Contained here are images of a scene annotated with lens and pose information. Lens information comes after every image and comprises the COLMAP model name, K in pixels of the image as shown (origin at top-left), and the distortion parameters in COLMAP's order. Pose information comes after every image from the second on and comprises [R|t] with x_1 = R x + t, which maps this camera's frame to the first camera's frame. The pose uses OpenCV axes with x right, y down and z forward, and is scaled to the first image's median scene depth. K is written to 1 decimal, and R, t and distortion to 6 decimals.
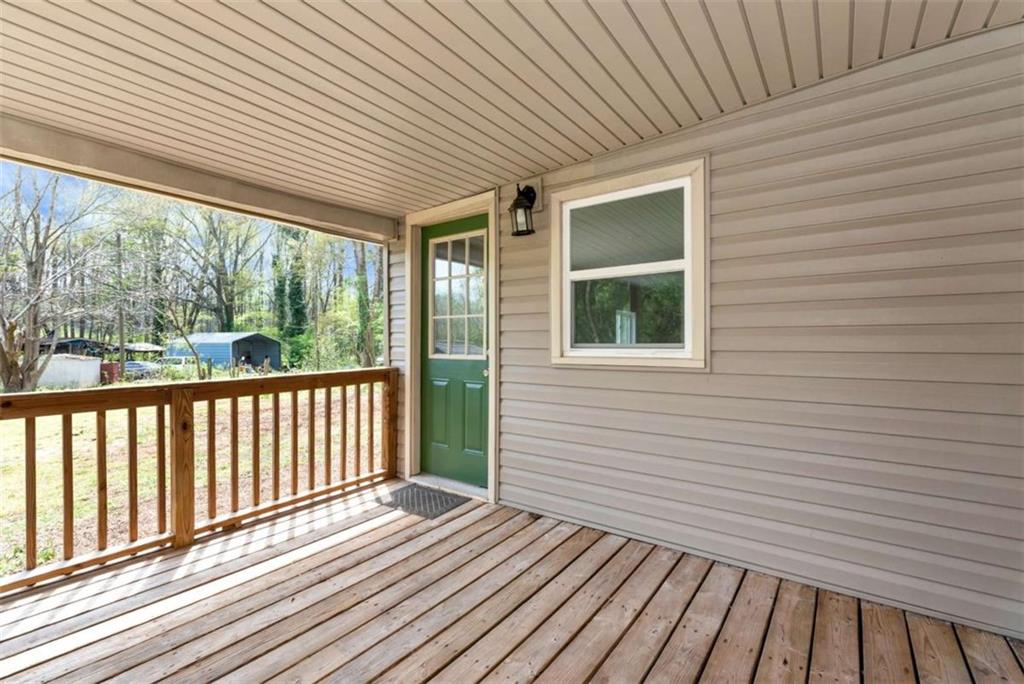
lens RADIAL K [[452.4, 0, 515.8], [0, 452.4, 339.5], [0, 0, 1]] dist [0.002795, -0.001889]
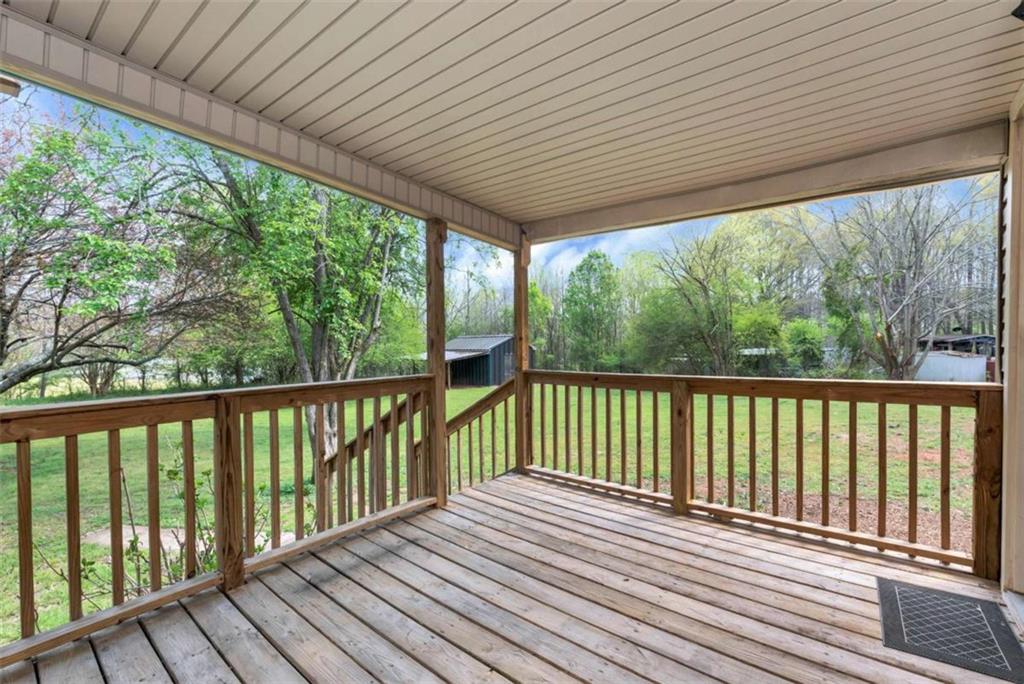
lens RADIAL K [[452.4, 0, 516.3], [0, 452.4, 348.1], [0, 0, 1]] dist [0.002795, -0.001889]
pose [[-0.041567, 0.017809, -0.998977, 0.411316], [0.008282, 0.999813, 0.017480, -0.002799], [0.999101, -0.007546, -0.041707, 0.543103]]
